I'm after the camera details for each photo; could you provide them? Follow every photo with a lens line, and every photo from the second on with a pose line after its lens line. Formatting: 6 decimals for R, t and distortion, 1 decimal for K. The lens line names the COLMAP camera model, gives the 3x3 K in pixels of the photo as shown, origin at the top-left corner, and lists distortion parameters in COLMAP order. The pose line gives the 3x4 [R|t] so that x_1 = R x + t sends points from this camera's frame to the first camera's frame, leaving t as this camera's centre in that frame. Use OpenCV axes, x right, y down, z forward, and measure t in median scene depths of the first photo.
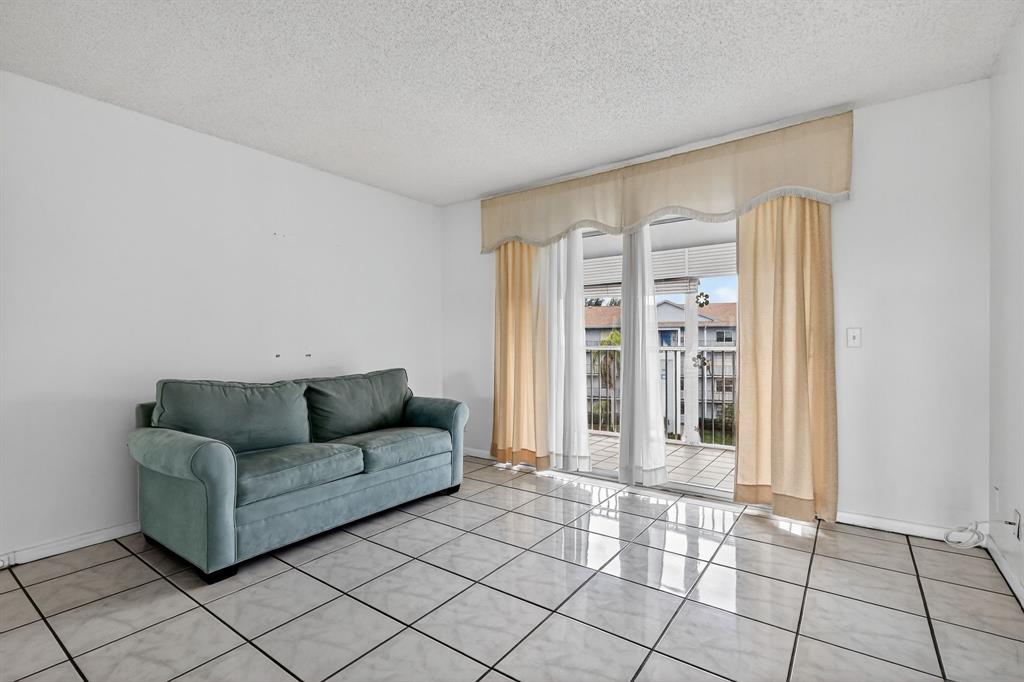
lens RADIAL K [[481.3, 0, 508.4], [0, 481.3, 342.2], [0, 0, 1]] dist [0.003554, -0.000715]
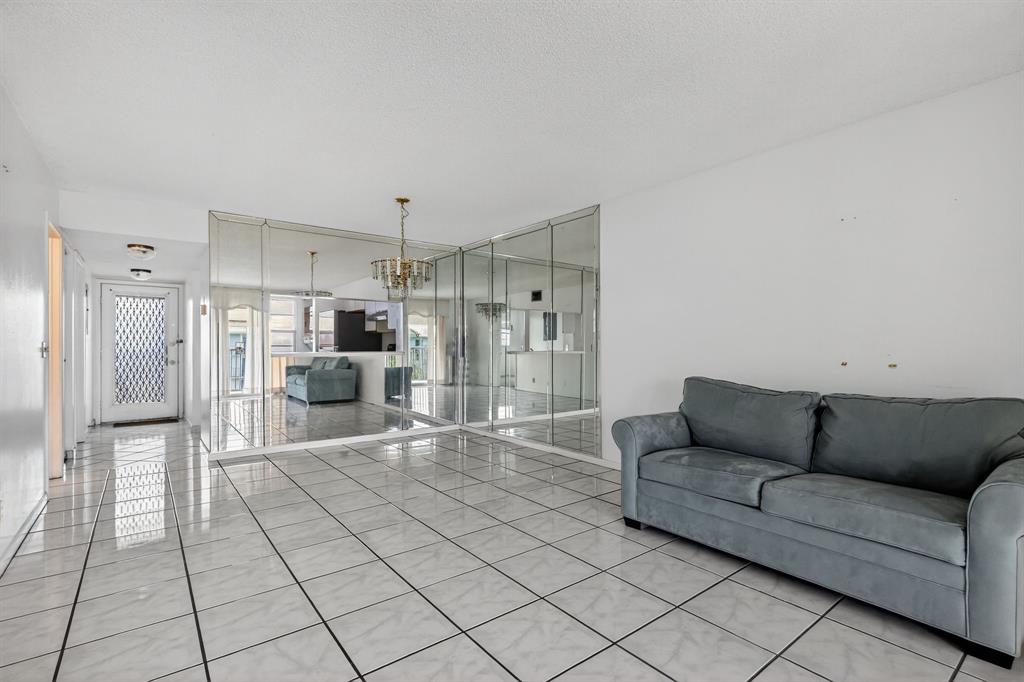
lens RADIAL K [[481.3, 0, 508.6], [0, 481.3, 338.9], [0, 0, 1]] dist [0.003554, -0.000715]
pose [[-0.276206, -0.001728, -0.961097, 0.641843], [-0.006273, 0.999980, 0.000005, -0.014354], [0.961078, 0.006031, -0.276212, 0.871814]]
